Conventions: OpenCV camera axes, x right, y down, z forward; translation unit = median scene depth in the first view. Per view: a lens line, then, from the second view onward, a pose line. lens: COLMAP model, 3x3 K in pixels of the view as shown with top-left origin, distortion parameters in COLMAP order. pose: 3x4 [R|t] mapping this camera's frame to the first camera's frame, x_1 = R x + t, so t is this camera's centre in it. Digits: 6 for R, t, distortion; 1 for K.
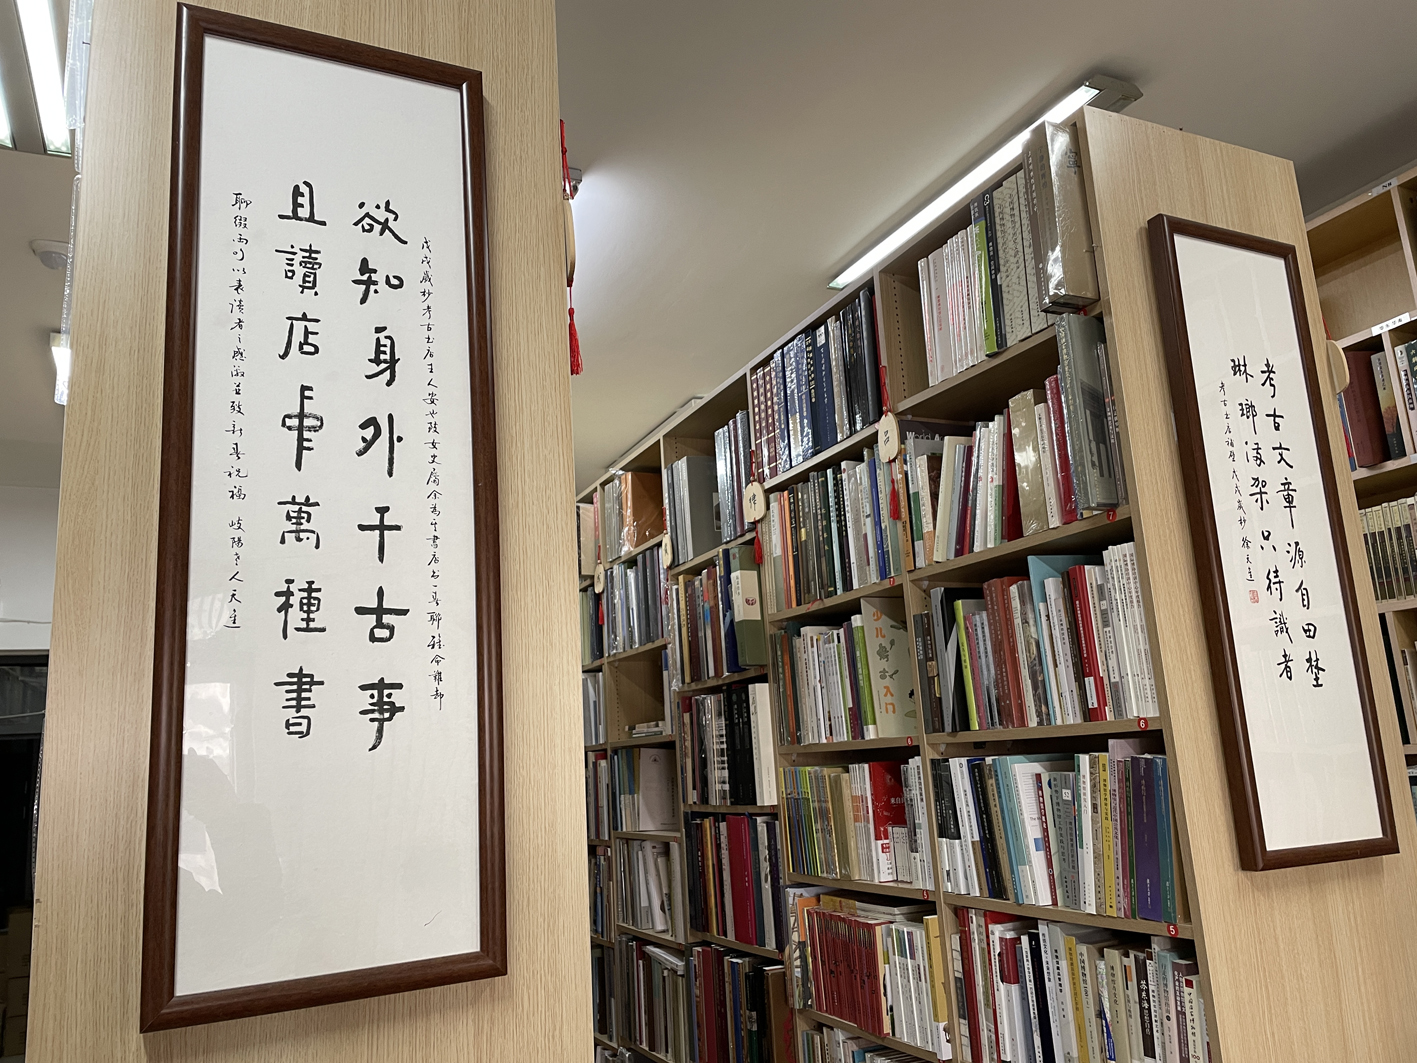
lens RADIAL K [[1078.1, 0, 703.9], [0, 1078.1, 530.9], [0, 0, 1]] dist [0.045792, -0.035653]
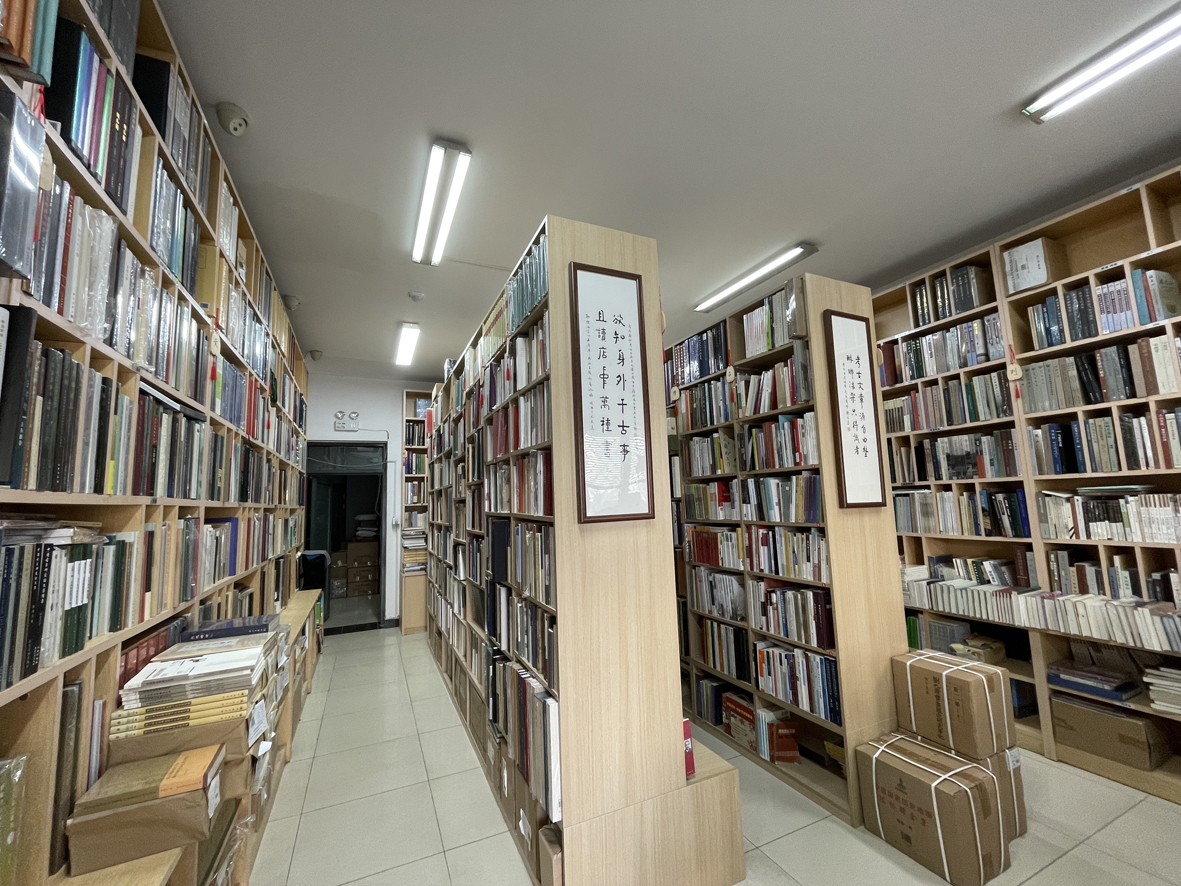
lens RADIAL K [[484.8, 0, 588.2], [0, 484.8, 444.0], [0, 0, 1]] dist [-0.014339, -0.000017]
pose [[0.999573, 0.024204, -0.016360, -0.229871], [-0.022555, 0.995280, 0.094392, -0.013483], [0.018567, -0.093983, 0.995401, -0.421167]]
